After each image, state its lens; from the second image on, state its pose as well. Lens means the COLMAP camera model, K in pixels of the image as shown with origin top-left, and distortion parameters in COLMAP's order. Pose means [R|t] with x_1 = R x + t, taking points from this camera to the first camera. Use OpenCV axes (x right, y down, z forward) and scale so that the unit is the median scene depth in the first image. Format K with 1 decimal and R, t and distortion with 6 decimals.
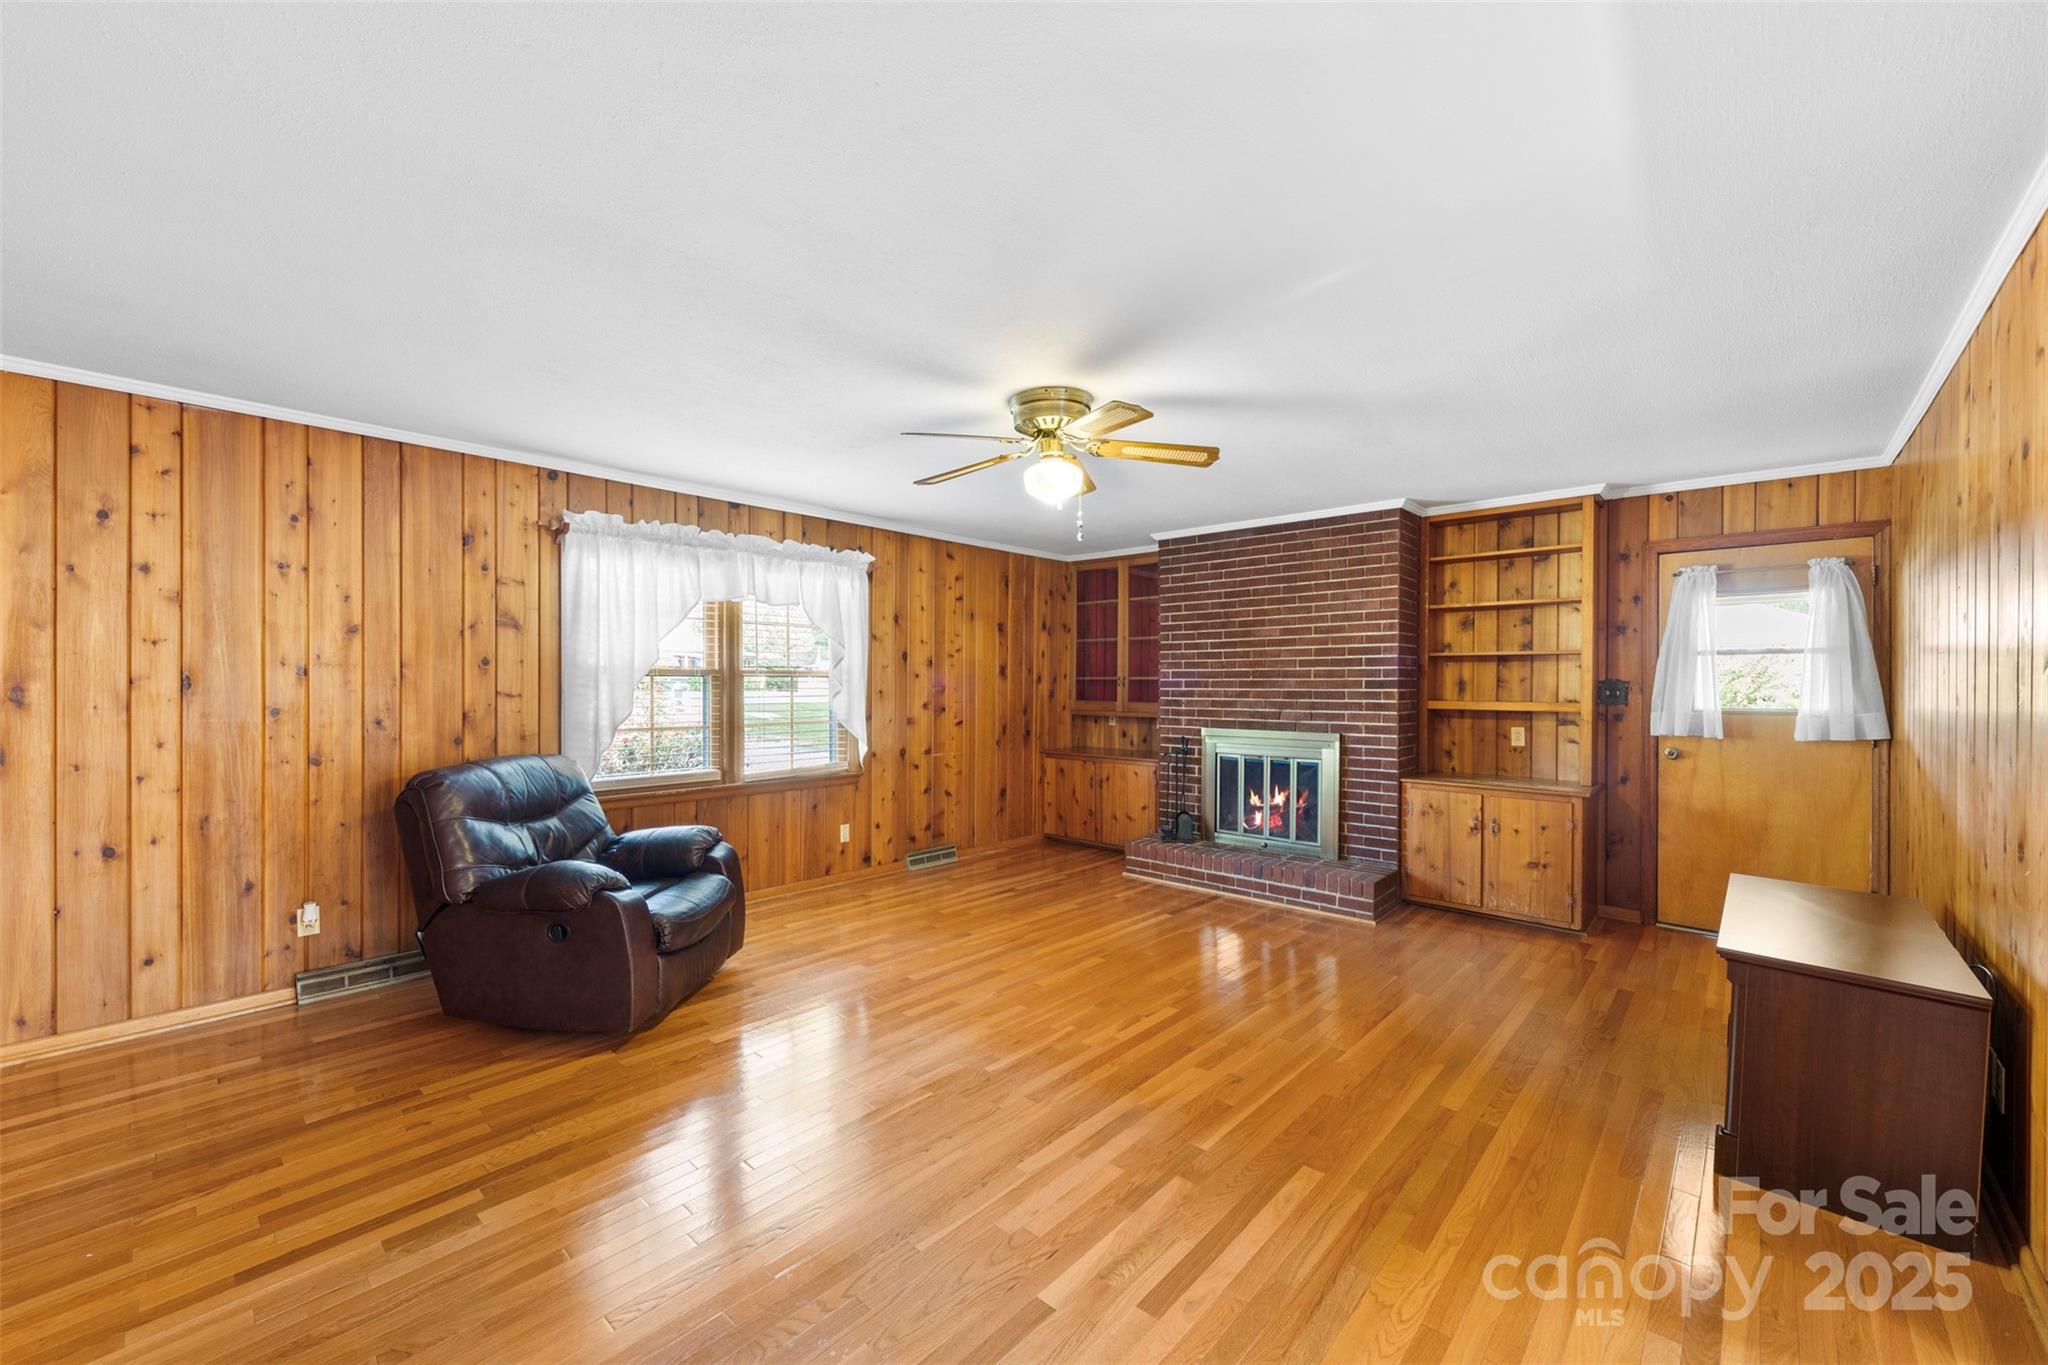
lens RADIAL K [[802.2, 0, 1033.1], [0, 802.2, 689.5], [0, 0, 1]] dist [0.001263, -0.000361]
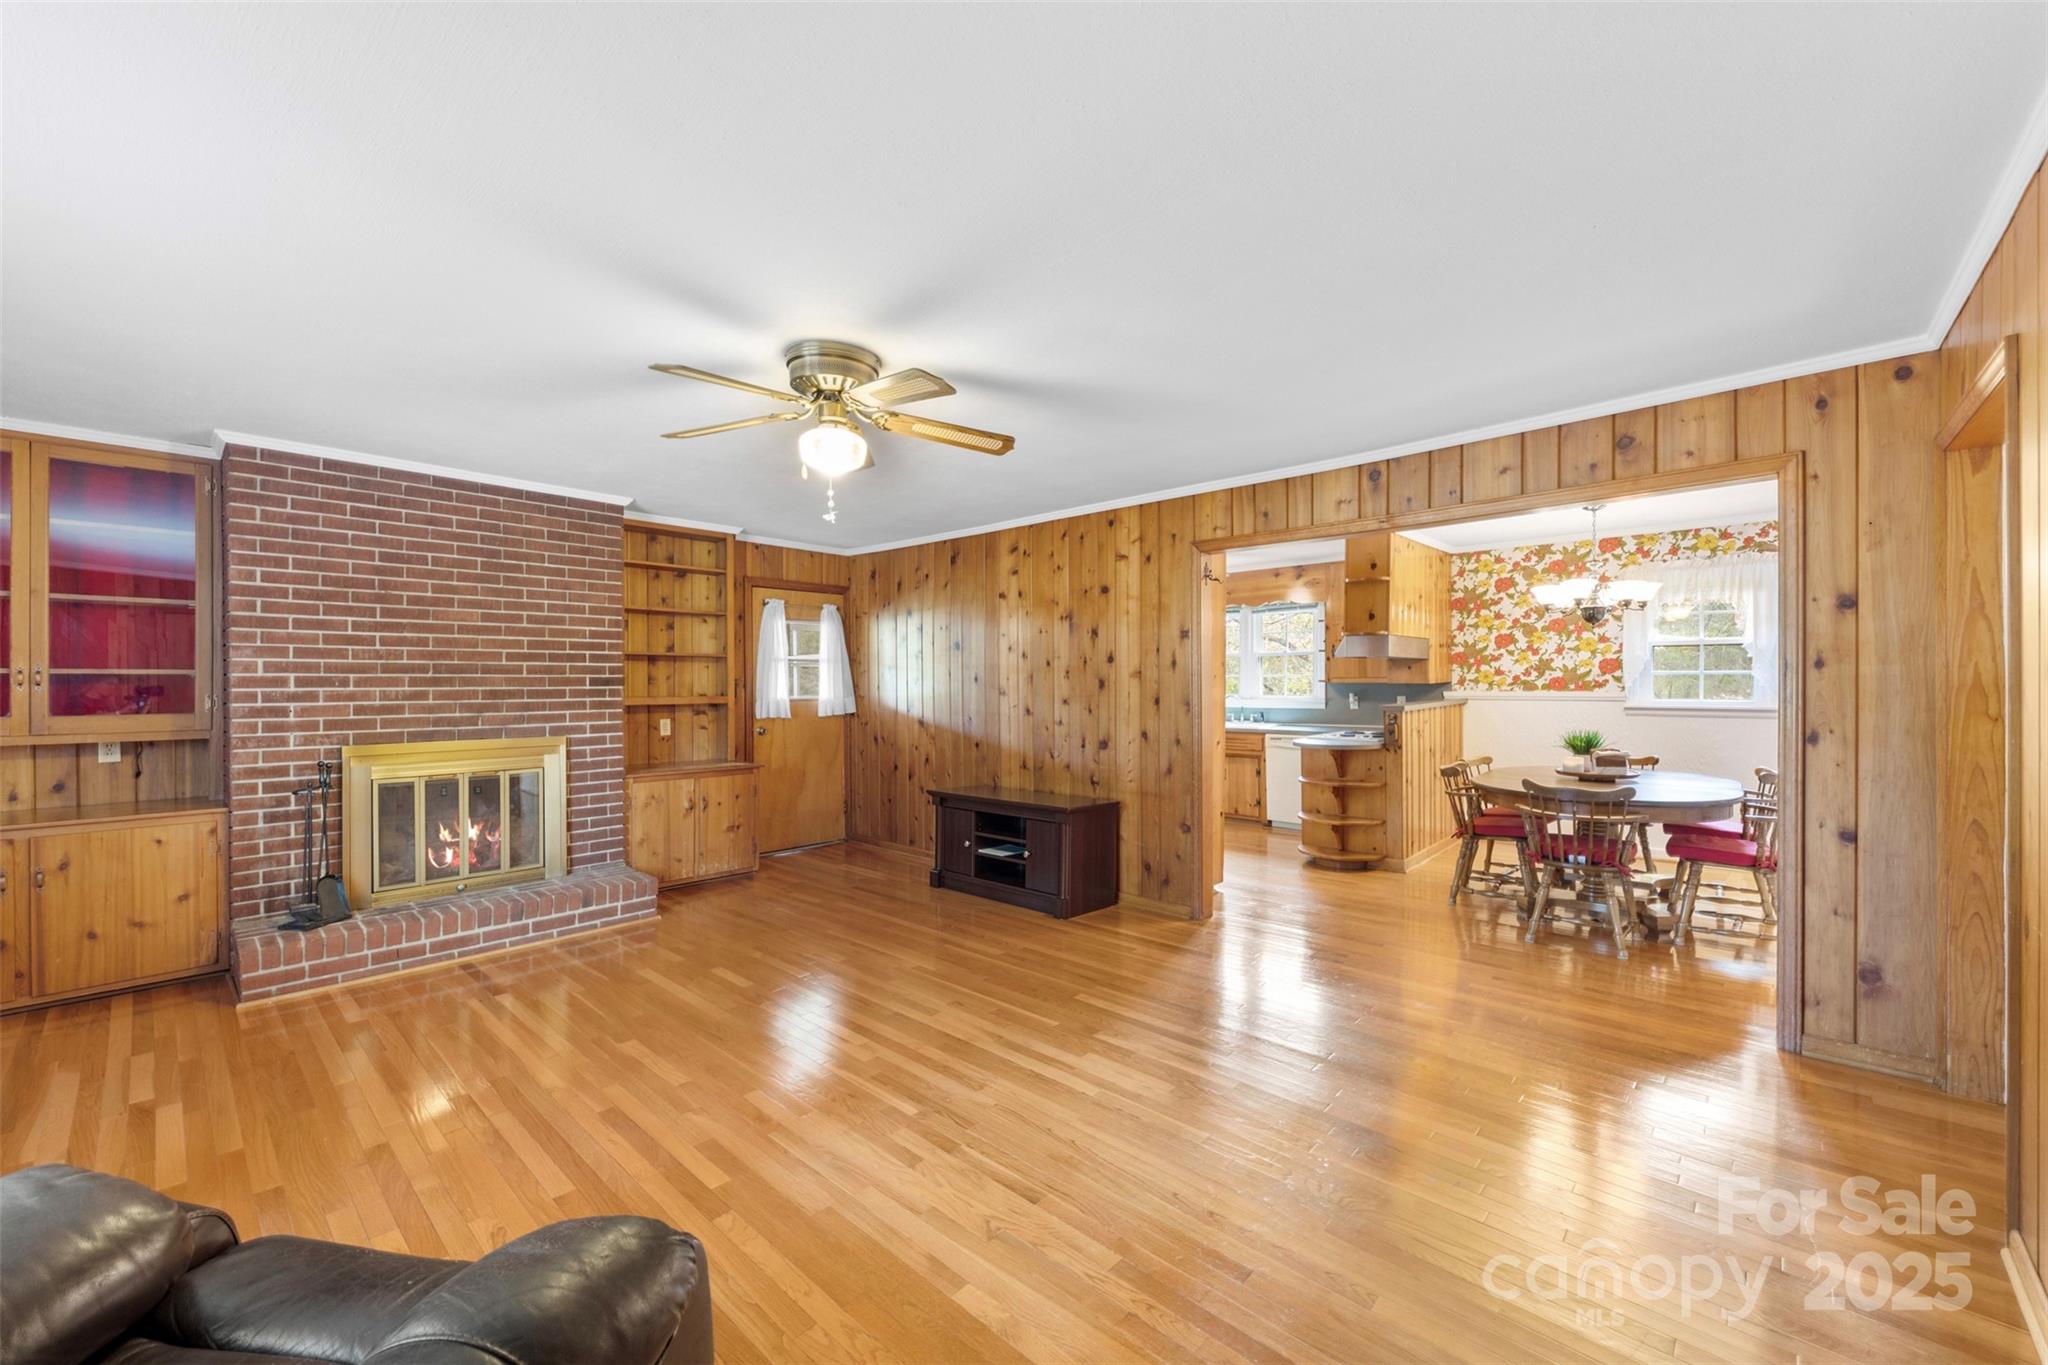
lens RADIAL K [[802.2, 0, 1011.7], [0, 802.2, 685.5], [0, 0, 1]] dist [0.001263, -0.000361]
pose [[0.008033, -0.006726, 0.999945, -0.523276], [0.007619, 0.999949, 0.006665, -0.004471], [-0.999939, 0.007565, 0.008084, 0.487152]]
